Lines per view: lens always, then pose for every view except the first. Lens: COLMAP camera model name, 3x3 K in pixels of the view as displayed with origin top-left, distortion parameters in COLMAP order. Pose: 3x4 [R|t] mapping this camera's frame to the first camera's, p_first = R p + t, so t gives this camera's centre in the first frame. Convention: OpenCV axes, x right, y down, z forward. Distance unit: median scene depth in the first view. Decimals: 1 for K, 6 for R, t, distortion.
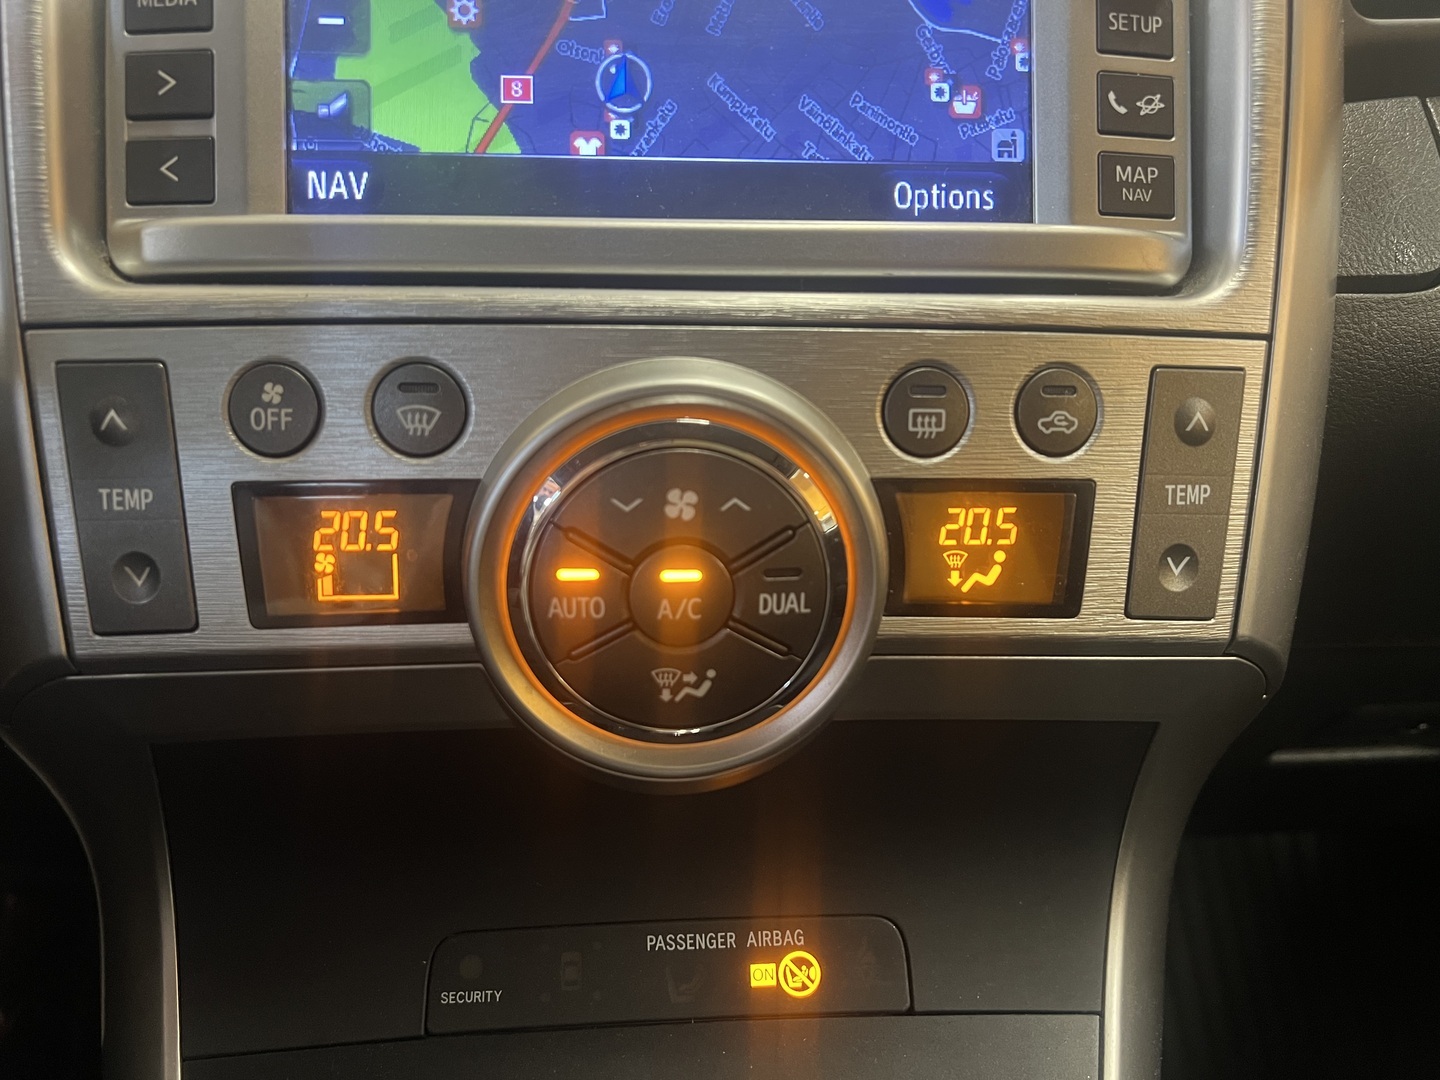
lens RADIAL K [[1084.3, 0, 716.8], [0, 1084.3, 532.1], [0, 0, 1]] dist [0.006409, -0.043146]
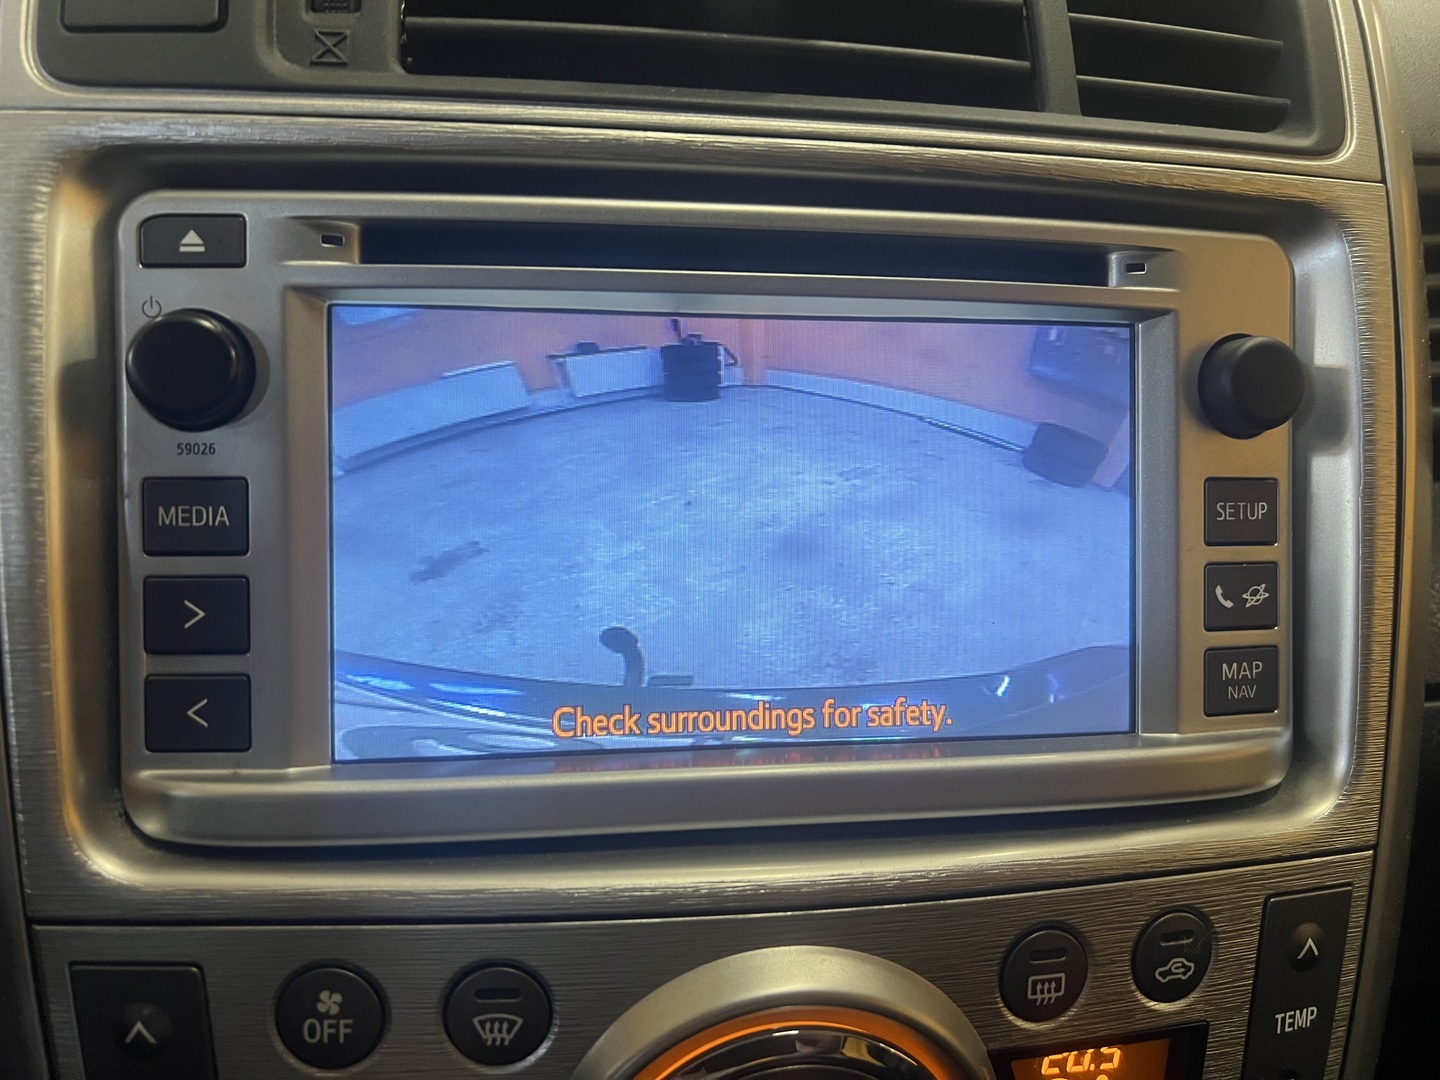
lens RADIAL K [[1084.3, 0, 719.6], [0, 1084.3, 531.7], [0, 0, 1]] dist [0.006409, -0.043146]
pose [[0.996462, 0.004782, 0.083906, -0.161092], [-0.004172, 0.999964, -0.007448, -0.474389], [-0.083939, 0.007072, 0.996446, 0.094639]]
